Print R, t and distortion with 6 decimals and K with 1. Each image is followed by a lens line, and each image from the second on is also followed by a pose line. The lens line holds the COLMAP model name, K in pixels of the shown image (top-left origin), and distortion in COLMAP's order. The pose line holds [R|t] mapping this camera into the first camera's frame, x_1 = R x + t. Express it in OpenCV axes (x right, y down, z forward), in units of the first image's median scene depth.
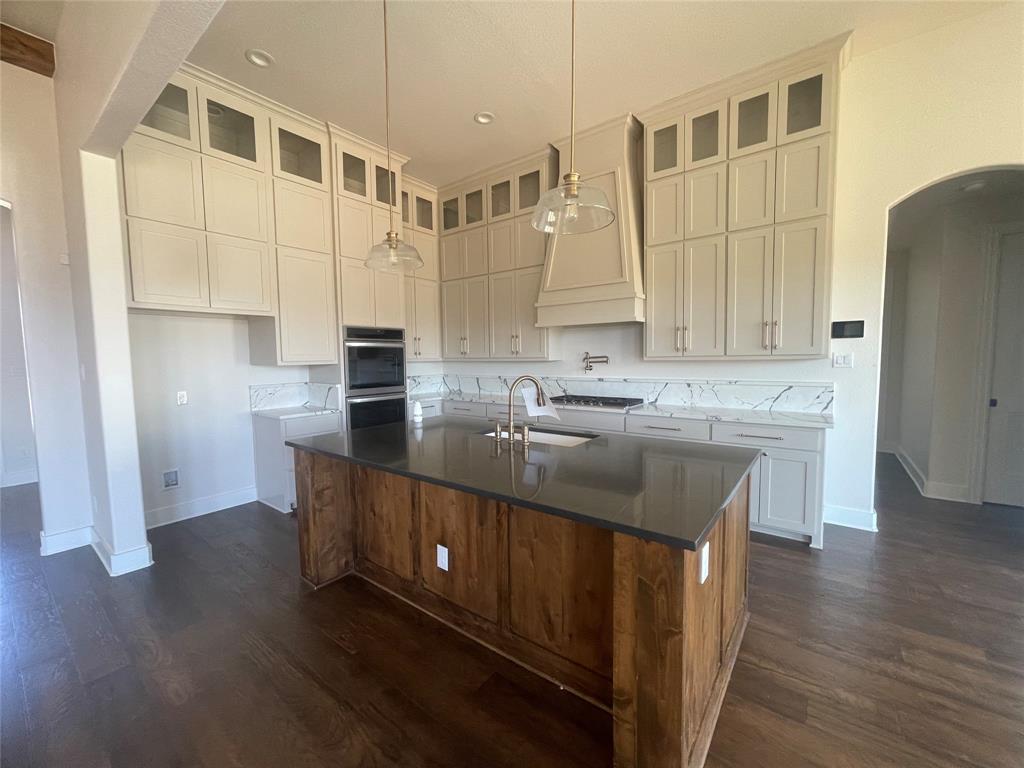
lens RADIAL K [[417.9, 0, 509.9], [0, 417.9, 383.1], [0, 0, 1]] dist [0.001101, -0.000394]
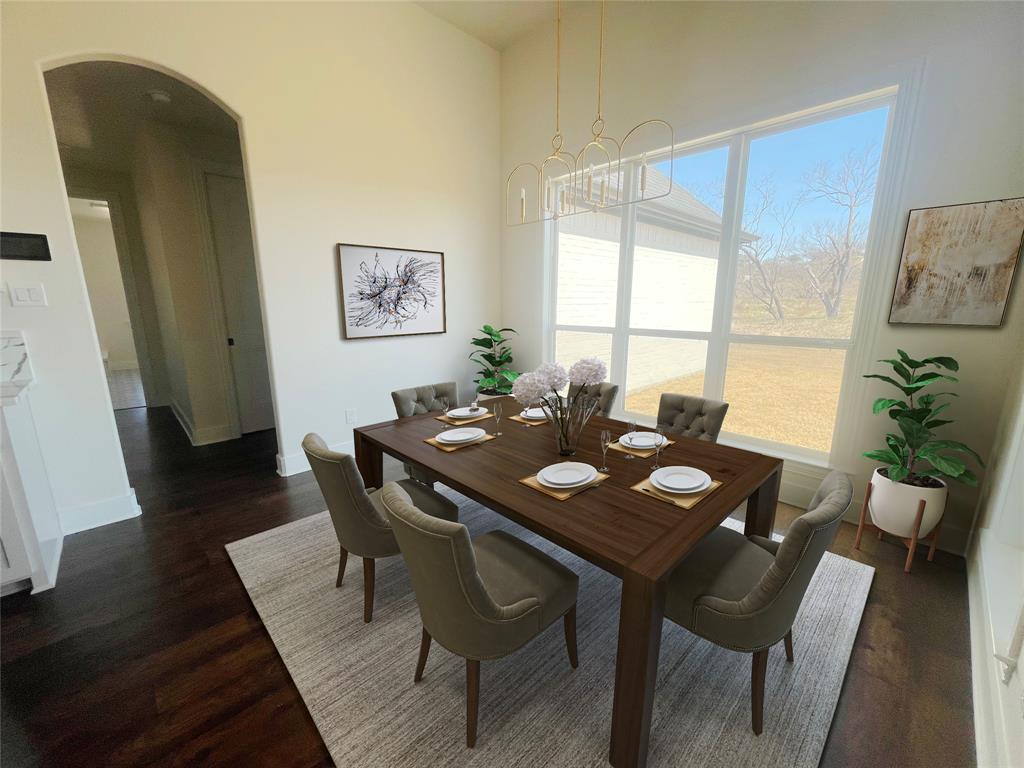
lens RADIAL K [[417.9, 0, 507.1], [0, 417.9, 391.8], [0, 0, 1]] dist [0.001101, -0.000394]
pose [[0.162692, -0.201699, 0.965841, 0.253640], [0.076722, 0.978505, 0.191420, 0.024890], [-0.983690, 0.042959, 0.174669, 0.154065]]
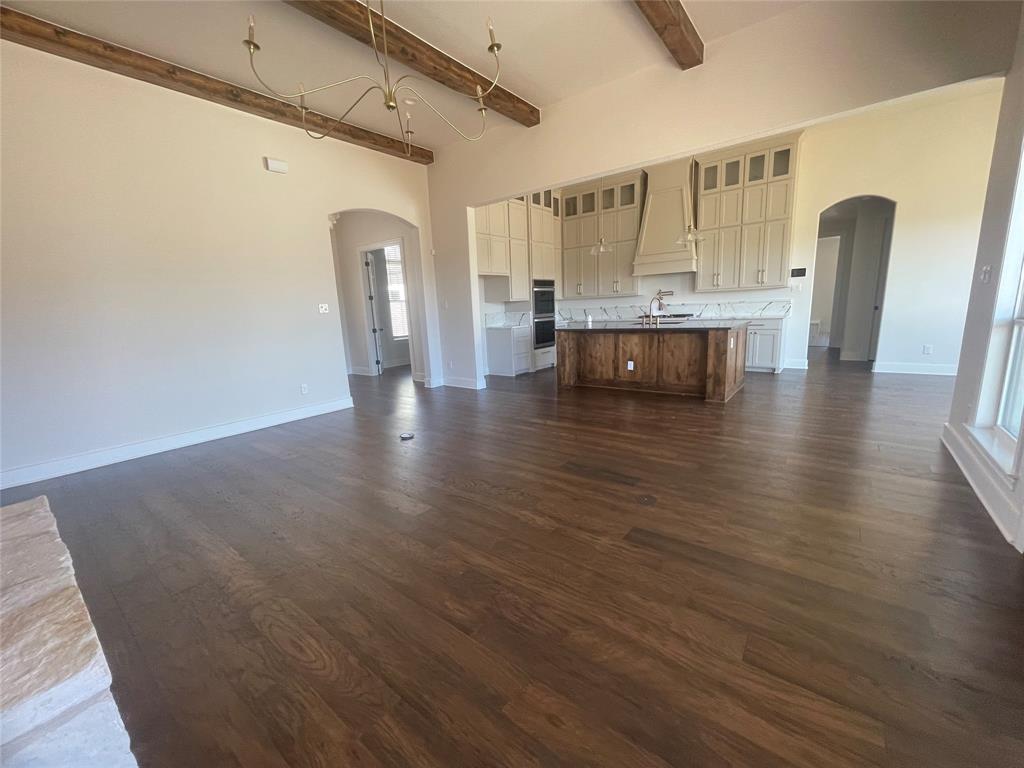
lens RADIAL K [[417.9, 0, 510.8], [0, 417.9, 385.1], [0, 0, 1]] dist [0.001101, -0.000394]
pose [[0.999414, -0.029708, -0.016989, -0.585282], [0.031542, 0.992217, 0.120457, 0.127753], [0.013278, -0.120922, 0.992573, -1.114370]]
